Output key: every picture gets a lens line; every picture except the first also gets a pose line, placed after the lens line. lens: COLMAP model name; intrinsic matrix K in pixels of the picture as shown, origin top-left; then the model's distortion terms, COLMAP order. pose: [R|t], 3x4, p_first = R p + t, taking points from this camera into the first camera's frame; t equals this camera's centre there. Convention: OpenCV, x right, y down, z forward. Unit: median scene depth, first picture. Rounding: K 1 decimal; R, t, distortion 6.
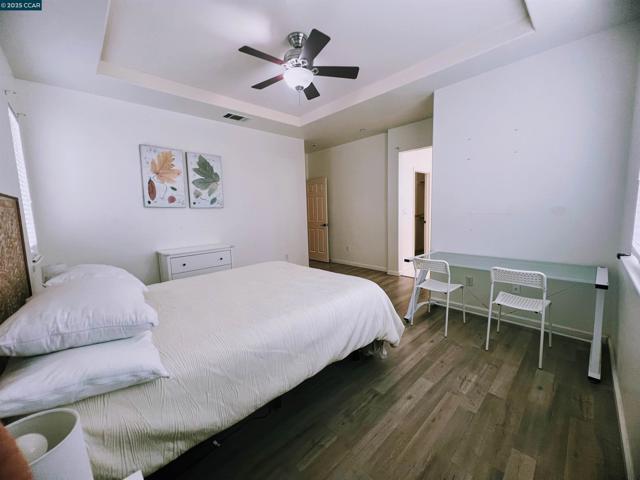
lens RADIAL K [[255.6, 0, 320.0], [0, 255.6, 238.5], [0, 0, 1]] dist [-0.003191, -0.000609]
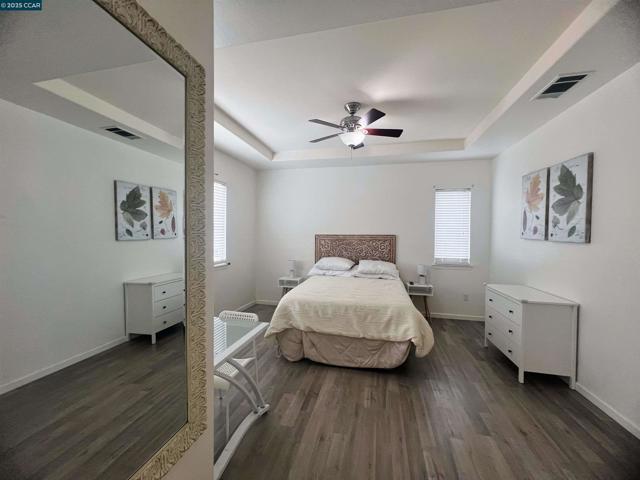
lens RADIAL K [[255.6, 0, 319.1], [0, 255.6, 238.8], [0, 0, 1]] dist [-0.003191, -0.000609]
pose [[-0.837803, 0.028967, -0.545204, 0.448390], [-0.047667, 0.990898, 0.125896, -0.185386], [0.543888, 0.131464, -0.828796, 1.233879]]
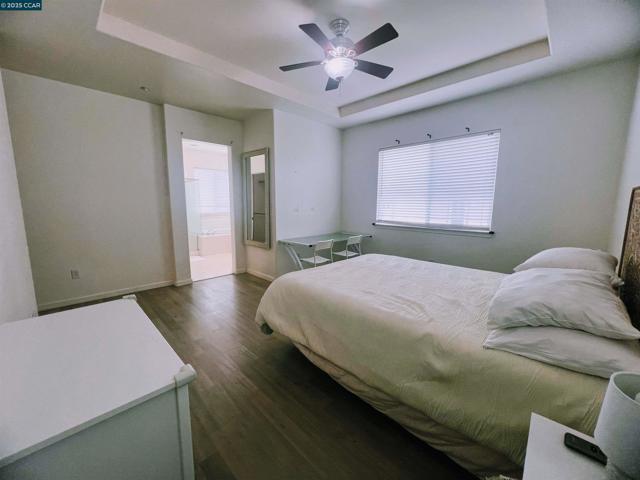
lens RADIAL K [[255.6, 0, 318.7], [0, 255.6, 239.7], [0, 0, 1]] dist [-0.003191, -0.000609]
pose [[-0.020297, -0.116525, 0.992980, -0.704771], [0.111838, 0.986687, 0.118073, -0.066860], [-0.993519, 0.113449, -0.006995, 0.721932]]
